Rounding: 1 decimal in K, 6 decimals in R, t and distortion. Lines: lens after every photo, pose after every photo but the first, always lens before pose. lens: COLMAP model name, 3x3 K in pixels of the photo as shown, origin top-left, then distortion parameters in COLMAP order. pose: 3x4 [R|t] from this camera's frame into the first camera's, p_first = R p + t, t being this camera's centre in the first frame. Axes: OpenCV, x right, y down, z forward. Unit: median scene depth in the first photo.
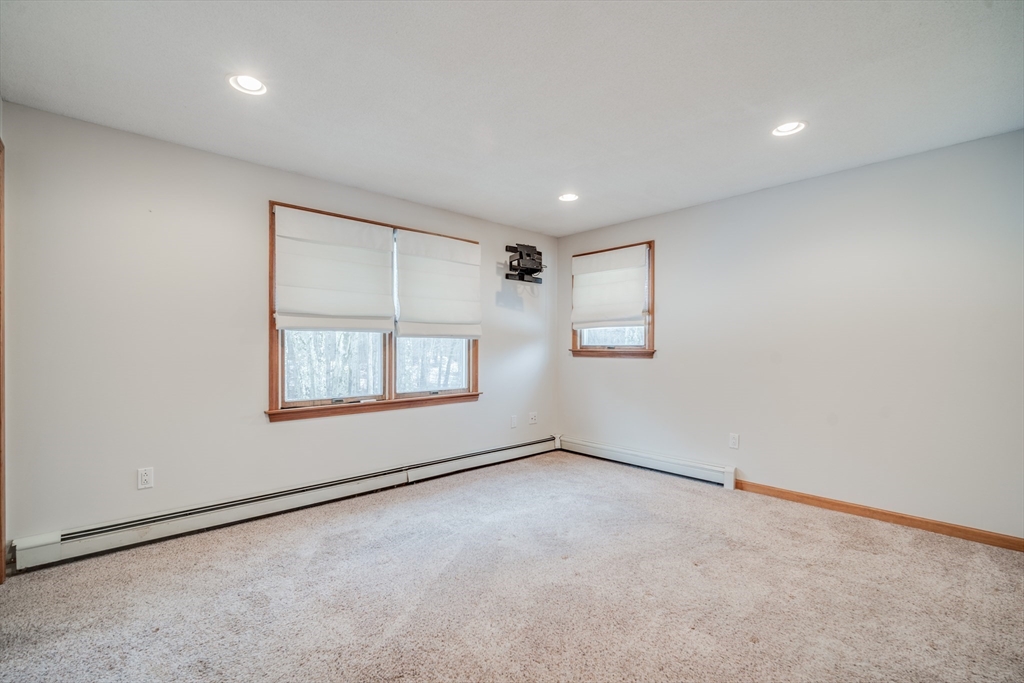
lens RADIAL K [[469.7, 0, 515.4], [0, 469.7, 360.5], [0, 0, 1]] dist [0.002205, 0.000326]
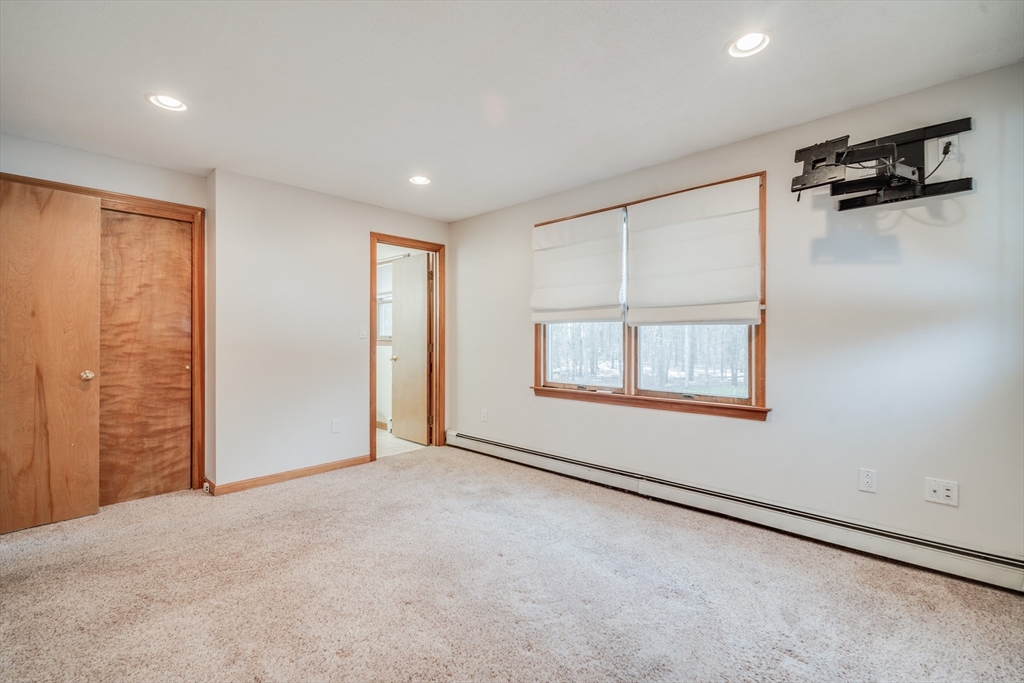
lens RADIAL K [[448.0, 0, 510.6], [0, 448.0, 347.5], [0, 0, 1]] dist [0.002209, 0.000646]
pose [[0.045297, 0.008165, -0.998940, 0.591888], [-0.037604, 0.999272, 0.006463, -0.005045], [0.998266, 0.037271, 0.045571, 0.730243]]
